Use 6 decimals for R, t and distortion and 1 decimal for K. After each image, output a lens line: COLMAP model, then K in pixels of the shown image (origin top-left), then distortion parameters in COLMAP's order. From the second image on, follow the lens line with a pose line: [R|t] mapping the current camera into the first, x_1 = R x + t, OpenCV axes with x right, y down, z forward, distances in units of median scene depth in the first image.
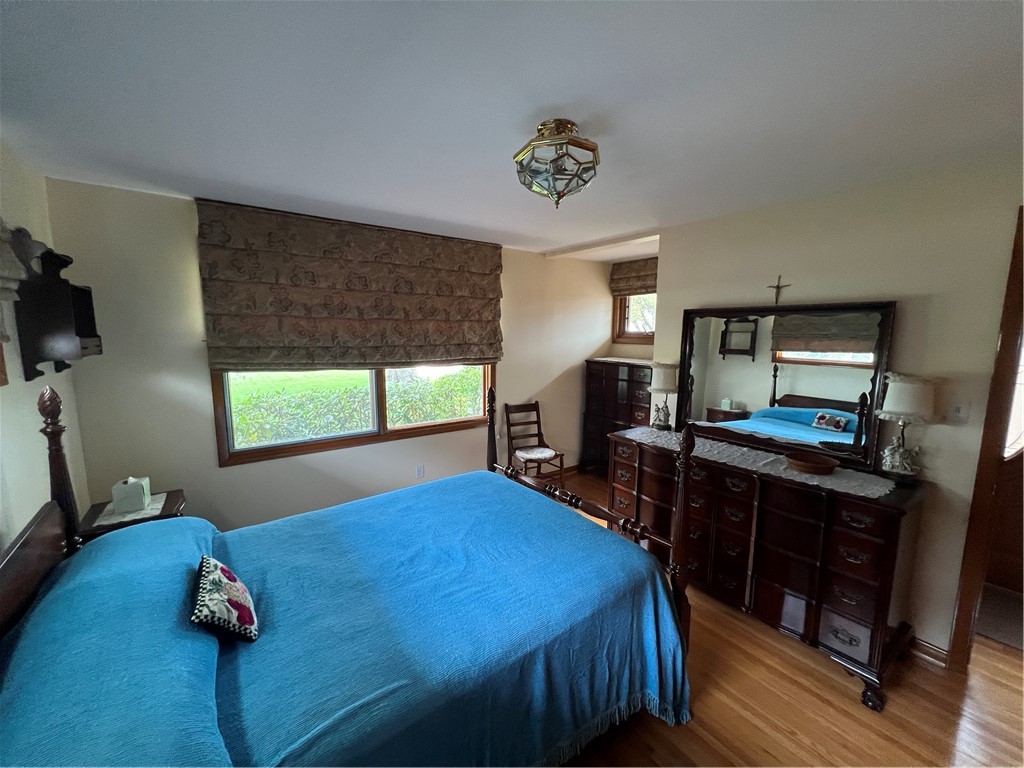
lens RADIAL K [[410.5, 0, 518.9], [0, 410.5, 381.7], [0, 0, 1]] dist [-0.001142, -0.000309]
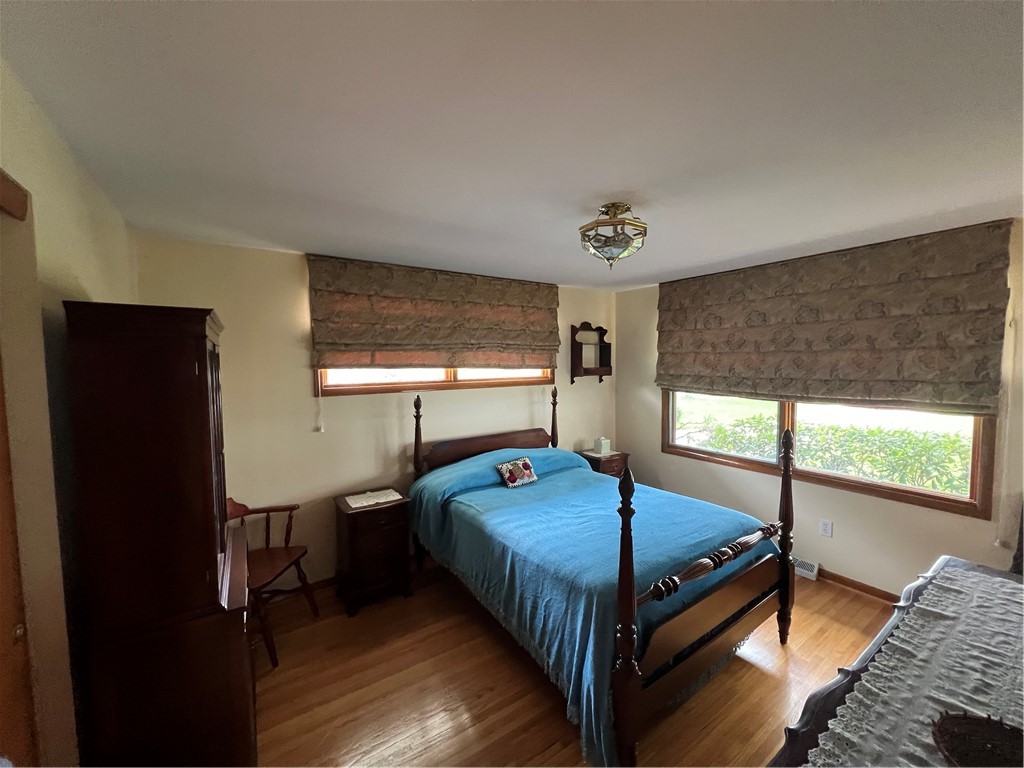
lens RADIAL K [[410.5, 0, 519.8], [0, 410.5, 387.6], [0, 0, 1]] dist [-0.001142, -0.000309]
pose [[-0.016891, 0.051858, -0.998512, 0.755565], [-0.124199, 0.990811, 0.053559, -0.045014], [0.992114, 0.124919, -0.010295, 0.436136]]
